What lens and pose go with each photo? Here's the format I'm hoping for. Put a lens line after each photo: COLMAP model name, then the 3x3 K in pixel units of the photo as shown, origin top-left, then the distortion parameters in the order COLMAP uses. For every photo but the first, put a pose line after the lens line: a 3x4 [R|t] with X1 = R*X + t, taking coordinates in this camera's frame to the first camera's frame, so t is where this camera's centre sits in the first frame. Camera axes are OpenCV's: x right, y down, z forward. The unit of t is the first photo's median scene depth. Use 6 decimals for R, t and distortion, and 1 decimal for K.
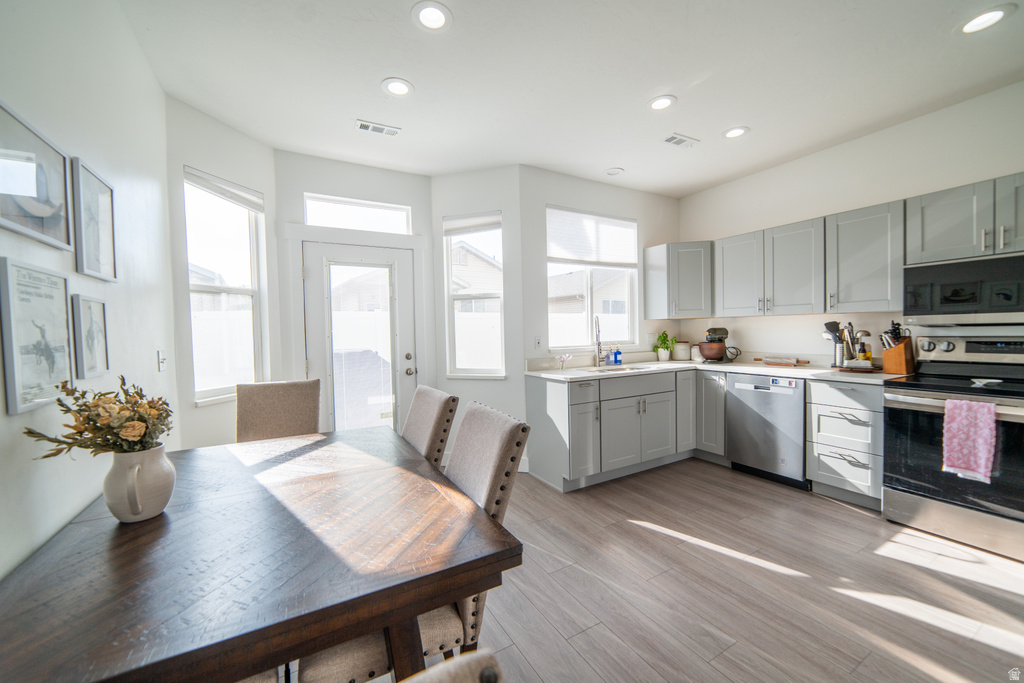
lens RADIAL K [[402.8, 0, 514.4], [0, 402.8, 341.4], [0, 0, 1]] dist [-0.015608, 0.006140]
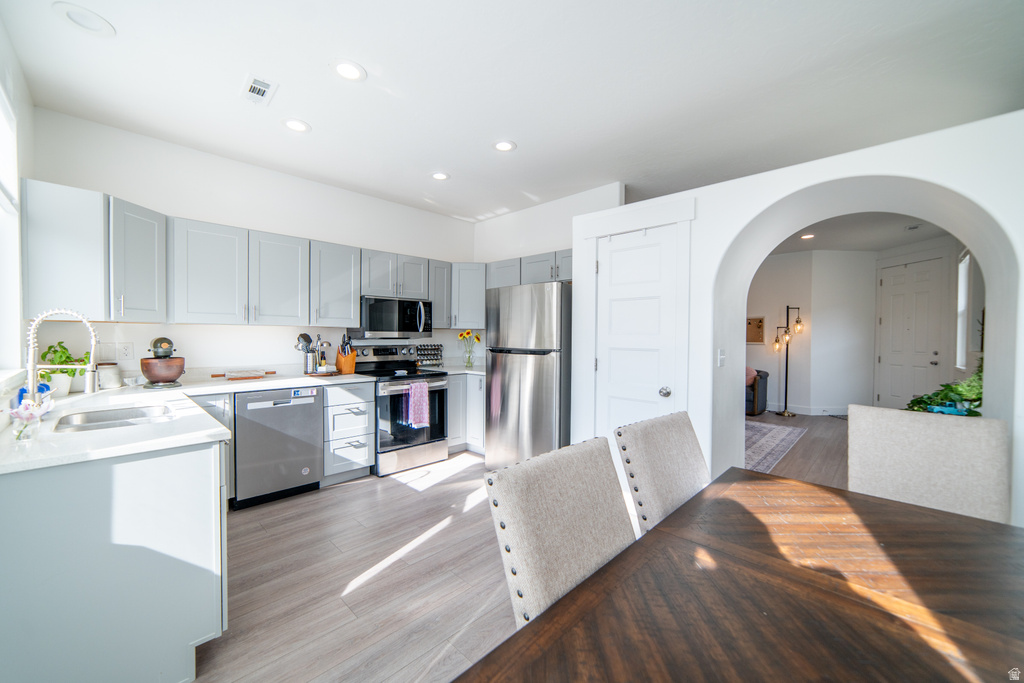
lens RADIAL K [[396.8, 0, 507.9], [0, 396.8, 342.0], [0, 0, 1]] dist [-0.017978, 0.006691]
pose [[-0.271431, 0.002468, 0.962455, -0.448075], [0.024345, 0.999694, 0.004302, -0.017982], [-0.962150, 0.024599, -0.271408, 0.794921]]
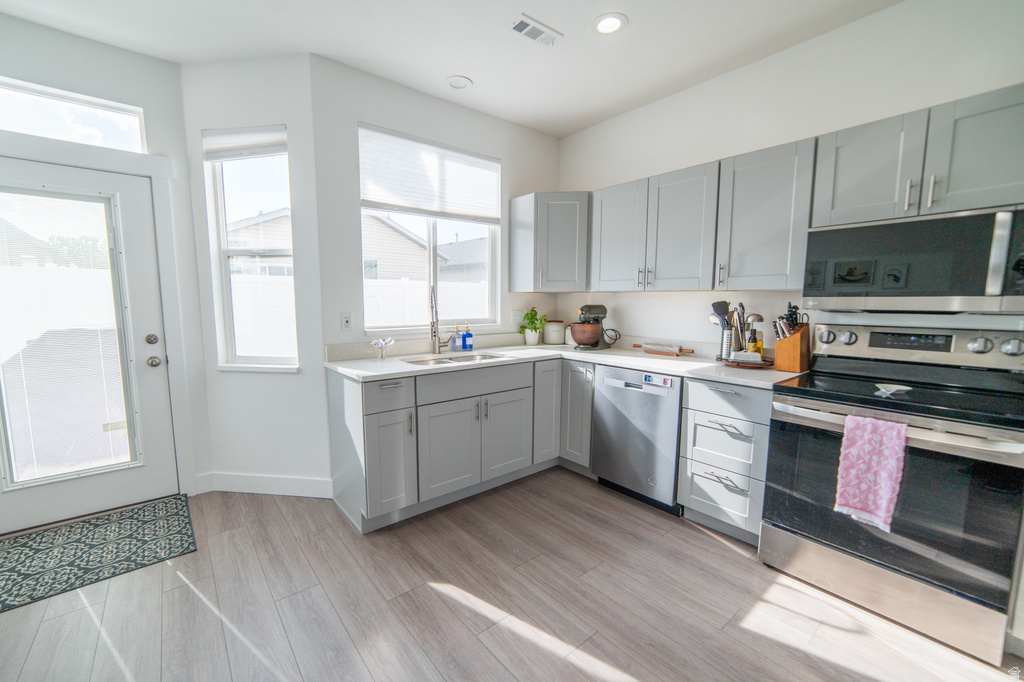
lens RADIAL K [[416.4, 0, 498.6], [0, 416.4, 347.6], [0, 0, 1]] dist [-0.013283, 0.000705]
pose [[0.988203, 0.004855, 0.153071, 0.258073], [-0.018054, 0.996221, 0.084957, -0.021780], [-0.152080, -0.086718, 0.984557, 0.278529]]
